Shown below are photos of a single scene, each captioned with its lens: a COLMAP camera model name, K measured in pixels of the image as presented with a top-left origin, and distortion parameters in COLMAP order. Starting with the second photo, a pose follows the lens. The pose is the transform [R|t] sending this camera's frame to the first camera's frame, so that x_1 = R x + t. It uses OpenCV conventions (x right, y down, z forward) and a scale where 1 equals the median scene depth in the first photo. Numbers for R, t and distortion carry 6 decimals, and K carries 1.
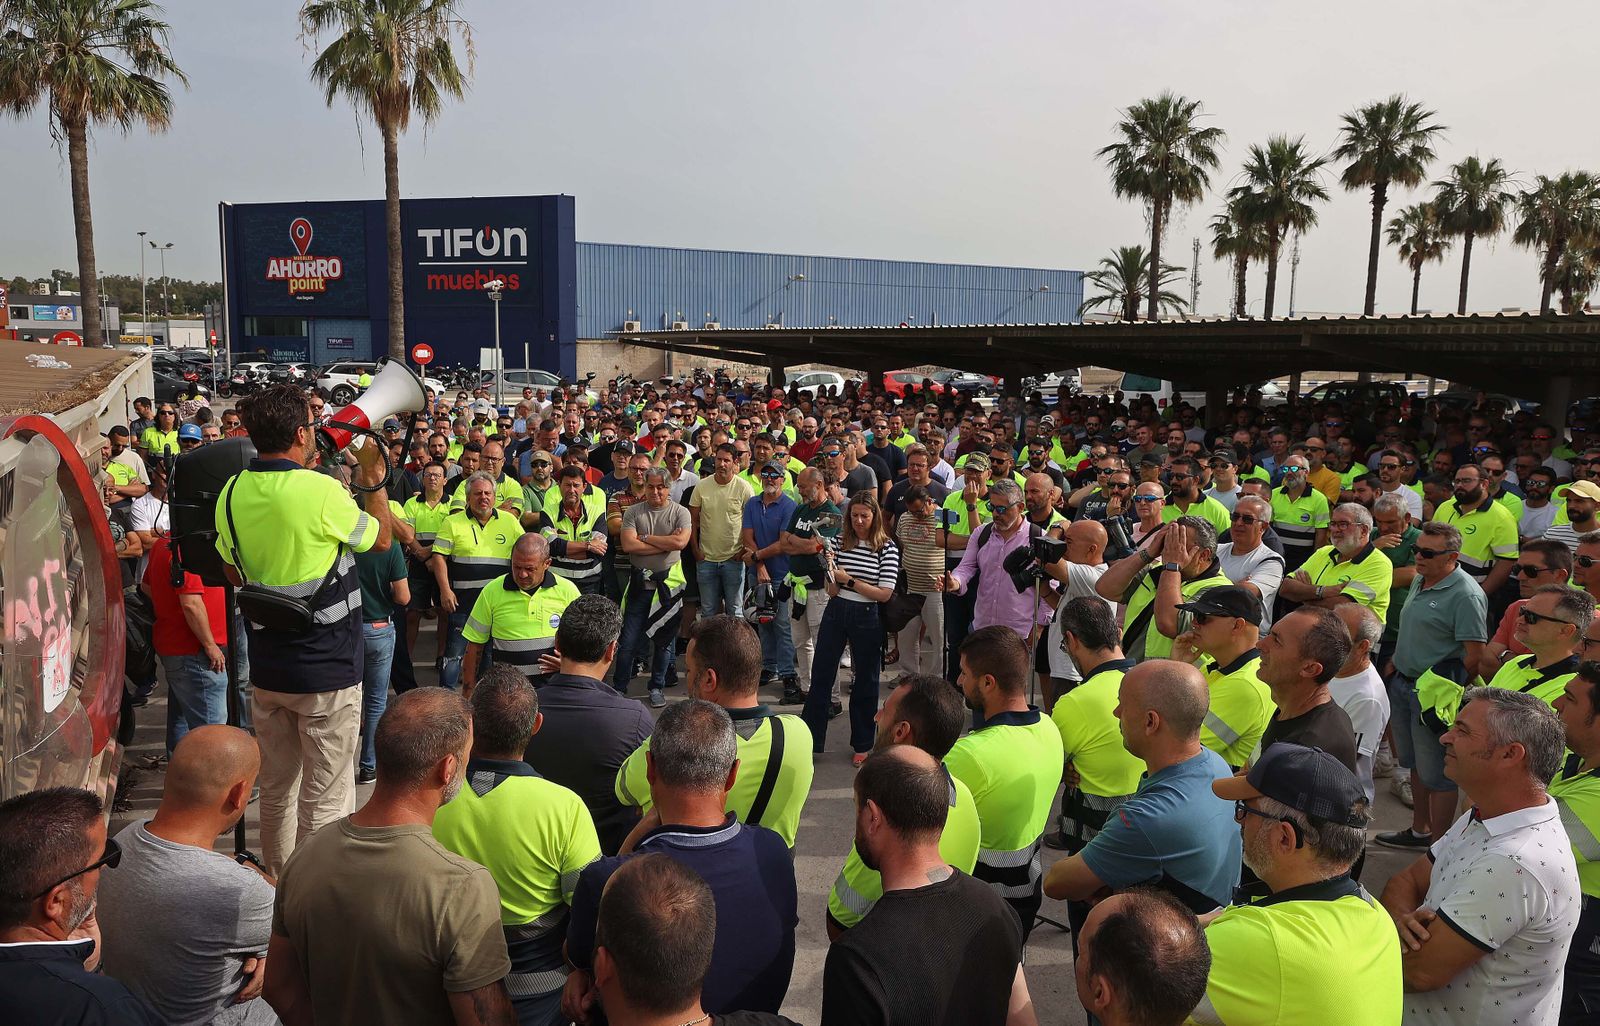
lens RADIAL K [[1139.9, 0, 792.7], [0, 1139.9, 511.8], [0, 0, 1]] dist [-0.001306, 0.003866]
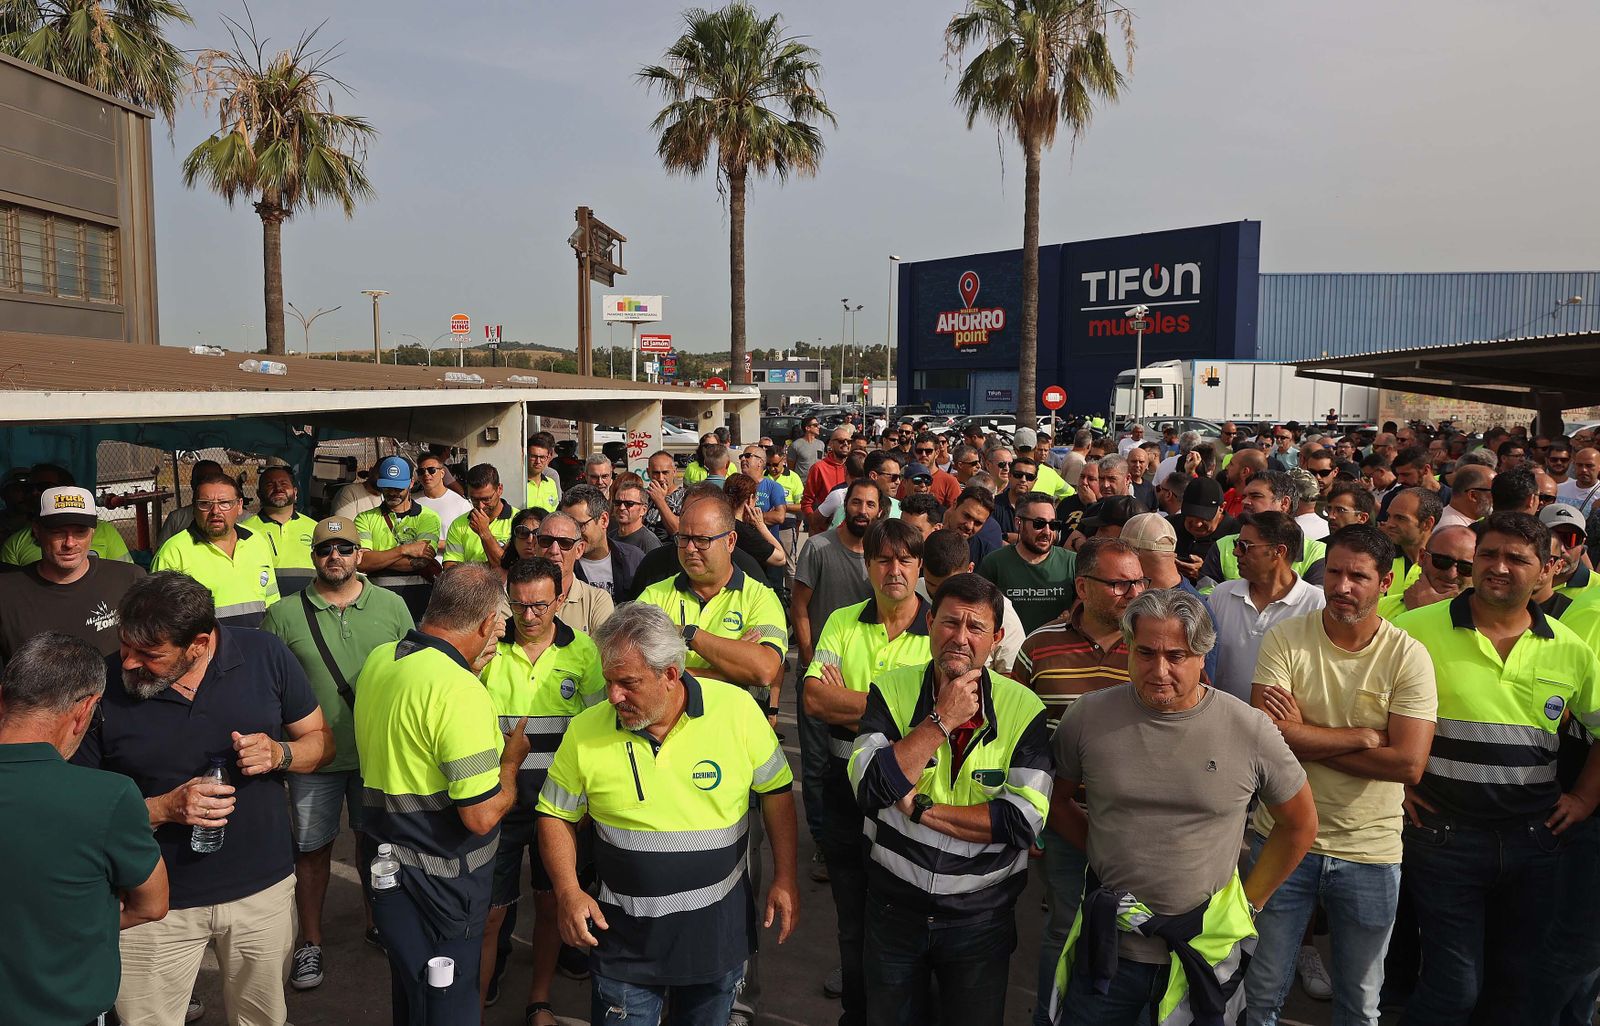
lens RADIAL K [[1139.9, 0, 788.9], [0, 1139.9, 511.4], [0, 0, 1]] dist [-0.001306, 0.003866]
pose [[0.835088, 0.045923, -0.548197, -0.011019], [-0.074725, 0.996743, -0.030333, -0.009131], [0.545018, 0.066295, 0.835799, 0.147022]]
